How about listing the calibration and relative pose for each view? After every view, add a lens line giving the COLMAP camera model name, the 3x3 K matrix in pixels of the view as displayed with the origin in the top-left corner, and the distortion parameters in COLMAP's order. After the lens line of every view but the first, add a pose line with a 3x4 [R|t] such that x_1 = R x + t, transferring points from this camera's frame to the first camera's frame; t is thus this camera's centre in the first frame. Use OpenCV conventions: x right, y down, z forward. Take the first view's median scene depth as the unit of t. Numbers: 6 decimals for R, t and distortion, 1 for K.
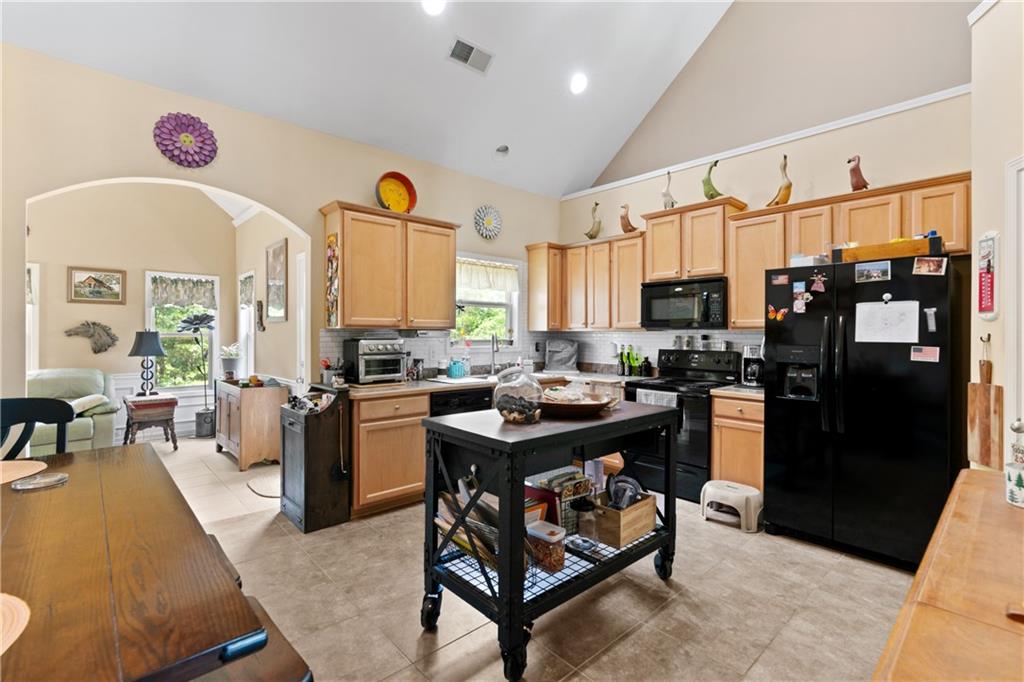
lens RADIAL K [[462.4, 0, 516.4], [0, 462.4, 334.9], [0, 0, 1]] dist [-0.000082, 0.000462]
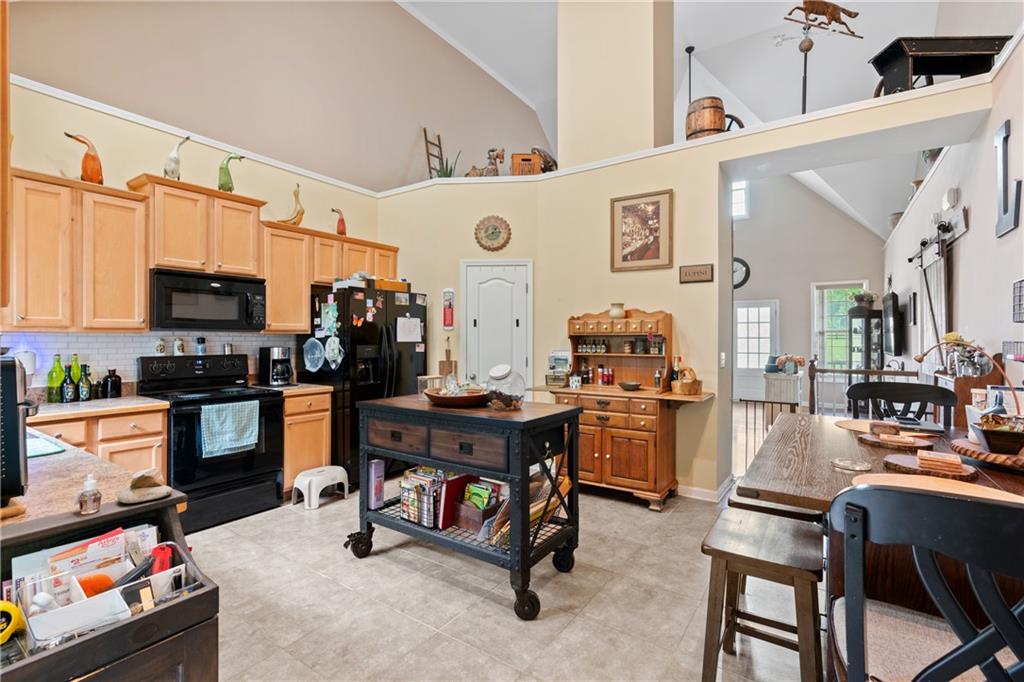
lens RADIAL K [[467.1, 0, 513.0], [0, 467.1, 335.6], [0, 0, 1]] dist [-0.002876, 0.000654]
pose [[-0.226377, 0.001939, 0.974038, -0.697983], [0.000643, 0.999998, -0.001841, -0.002082], [-0.974040, 0.000210, -0.226377, 0.737573]]
